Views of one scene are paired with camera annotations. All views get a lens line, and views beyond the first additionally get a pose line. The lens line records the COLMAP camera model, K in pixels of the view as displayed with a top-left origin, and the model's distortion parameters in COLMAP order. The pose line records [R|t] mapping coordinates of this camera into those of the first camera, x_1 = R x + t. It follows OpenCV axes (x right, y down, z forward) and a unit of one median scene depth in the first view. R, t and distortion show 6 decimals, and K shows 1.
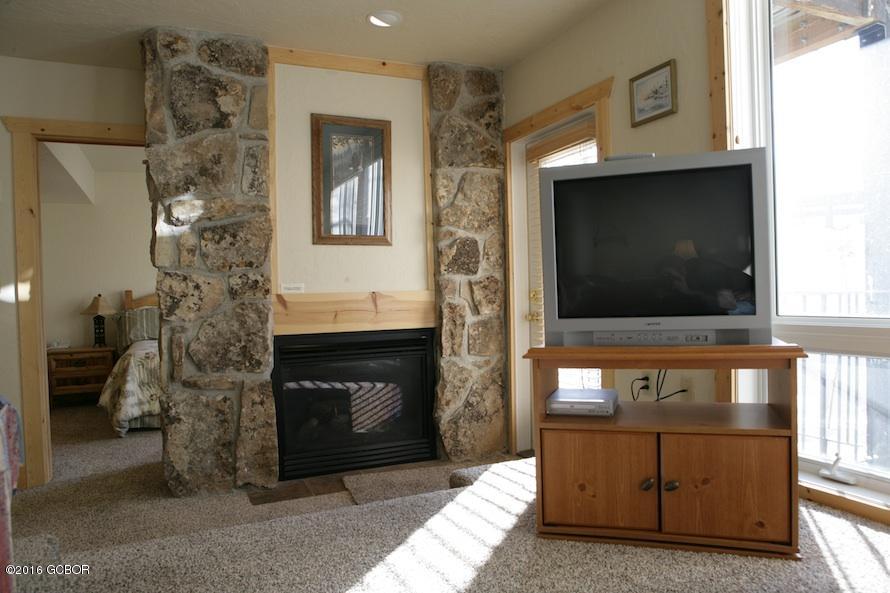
lens RADIAL K [[607.1, 0, 445.7], [0, 607.1, 307.3], [0, 0, 1]] dist [-0.109185, 0.077687]
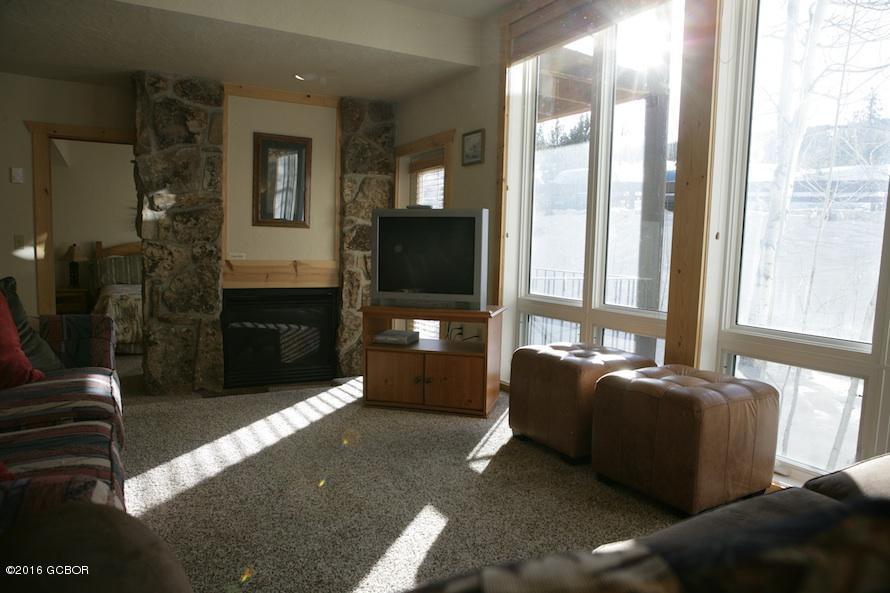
lens RADIAL K [[607.1, 0, 446.8], [0, 607.1, 307.4], [0, 0, 1]] dist [-0.109185, 0.077687]
pose [[0.995354, 0.045254, 0.084985, 0.132424], [-0.051841, 0.995685, 0.076964, -0.047654], [-0.081135, -0.081012, 0.993405, -0.486045]]
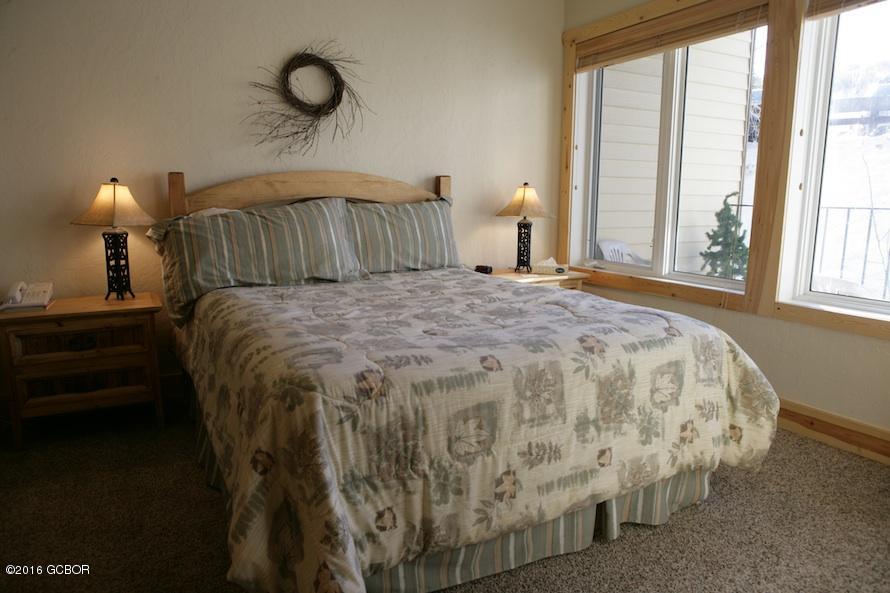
lens RADIAL K [[607.1, 0, 445.3], [0, 607.1, 301.6], [0, 0, 1]] dist [-0.109185, 0.077687]
pose [[0.997747, 0.020936, 0.063743, -0.698972], [-0.029909, 0.989234, 0.143256, -0.004176], [-0.060058, -0.144840, 0.987631, 1.027996]]
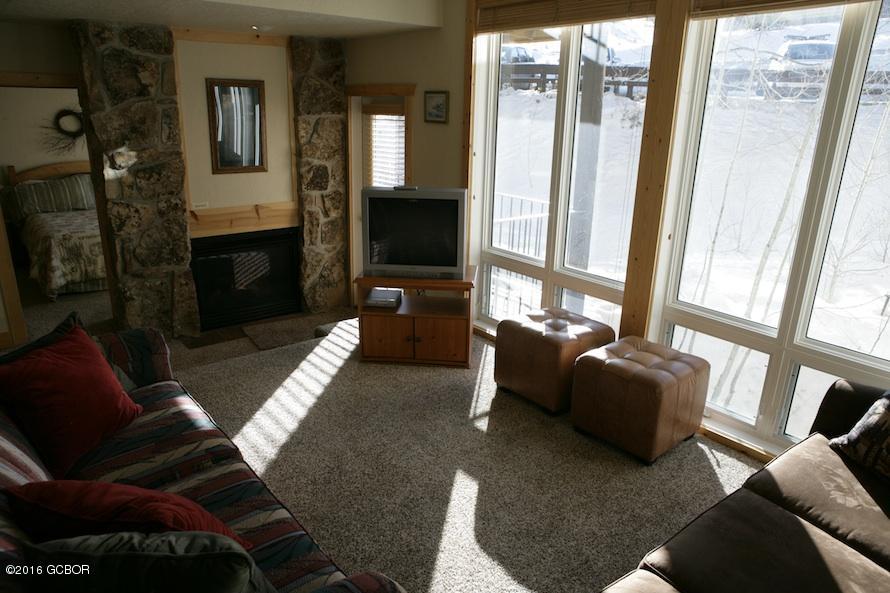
lens RADIAL K [[607.1, 0, 445.8], [0, 607.1, 308.5], [0, 0, 1]] dist [-0.109185, 0.077687]
pose [[0.968589, -0.030301, 0.246815, -0.044256], [-0.044057, 0.955936, 0.290252, -0.248488], [-0.244735, -0.292009, 0.924573, -0.574284]]
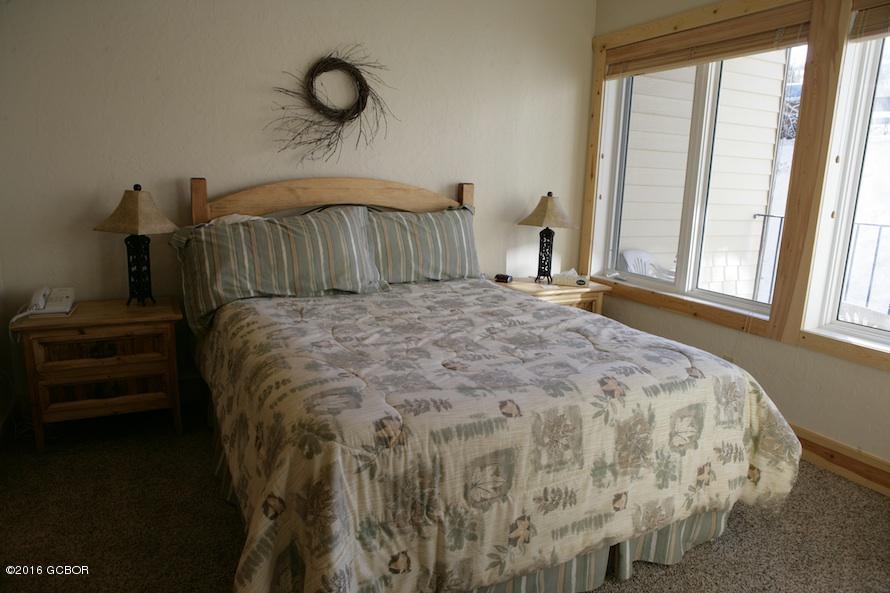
lens RADIAL K [[607.1, 0, 445.0], [0, 607.1, 301.2], [0, 0, 1]] dist [-0.109185, 0.077687]
pose [[0.997879, 0.053527, 0.037050, -0.704641], [-0.059179, 0.983023, 0.173679, -0.051420], [-0.027124, -0.175503, 0.984105, 1.041262]]
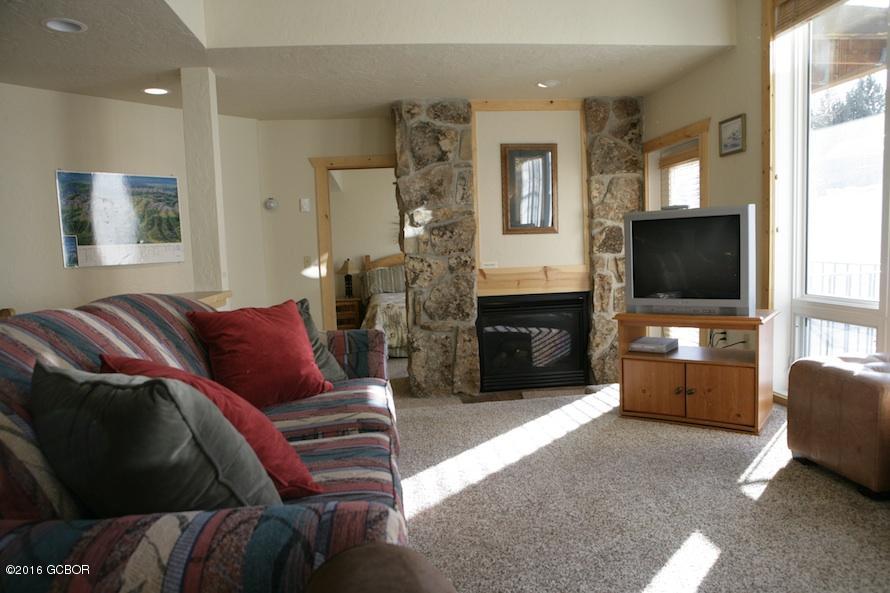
lens RADIAL K [[607.1, 0, 447.5], [0, 607.1, 306.7], [0, 0, 1]] dist [-0.109185, 0.077687]
pose [[0.950398, 0.020701, -0.310345, 0.118967], [0.007215, 0.996047, 0.088536, -0.064635], [0.310951, -0.086384, 0.946492, -0.477608]]
